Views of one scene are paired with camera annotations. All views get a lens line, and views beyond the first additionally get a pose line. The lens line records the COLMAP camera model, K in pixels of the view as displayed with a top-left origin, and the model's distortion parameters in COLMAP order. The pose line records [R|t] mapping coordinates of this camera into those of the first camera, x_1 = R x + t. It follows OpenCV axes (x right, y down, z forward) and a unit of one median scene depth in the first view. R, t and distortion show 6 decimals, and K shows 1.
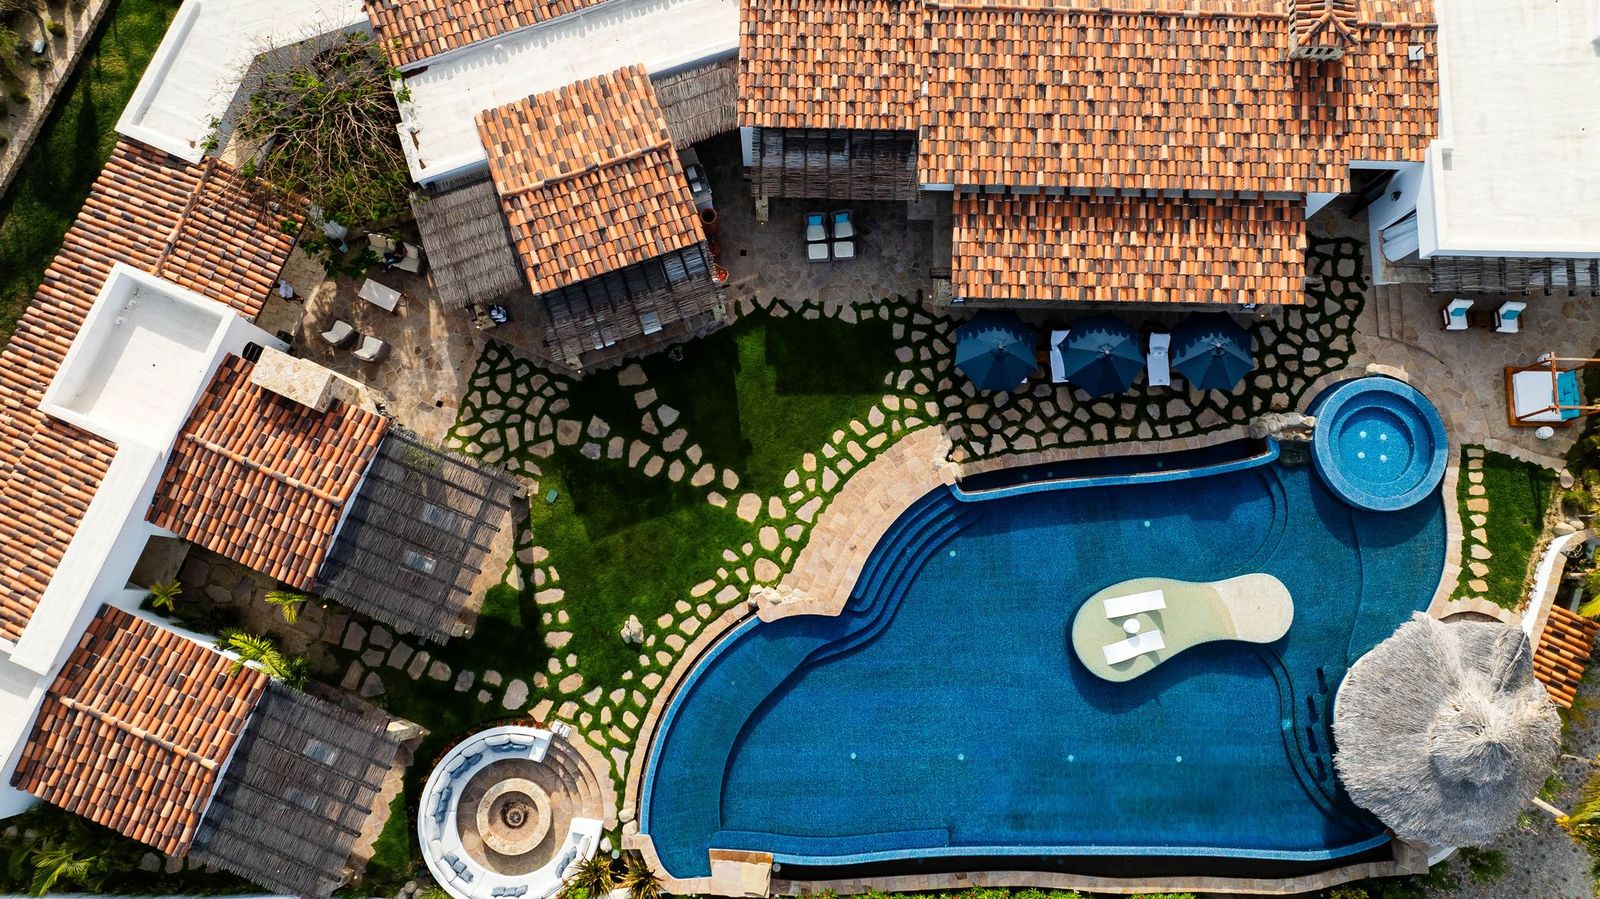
lens RADIAL K [[1099.6, 0, 807.1], [0, 1099.6, 450.3], [0, 0, 1]] dist [-0.023458, 0.002636]
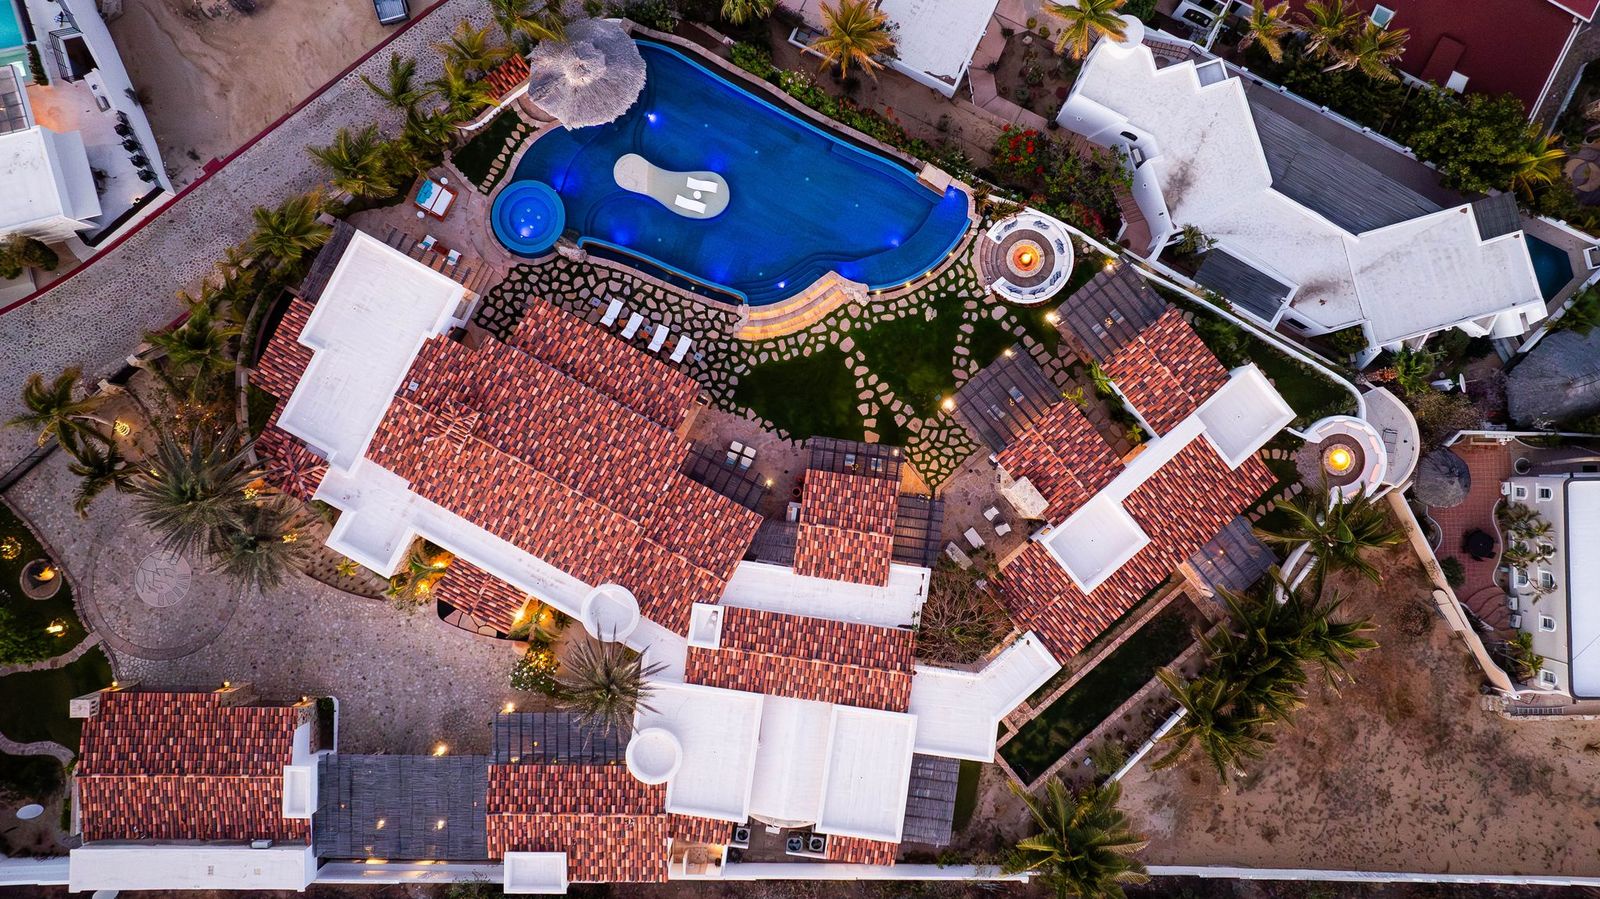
lens RADIAL K [[1099.6, 0, 807.1], [0, 1099.6, 450.3], [0, 0, 1]] dist [-0.023458, 0.002636]
pose [[-0.888790, -0.457851, -0.020616, -0.036457], [0.448989, -0.878851, 0.161340, -0.443062], [-0.091988, 0.134141, 0.986684, -0.824207]]
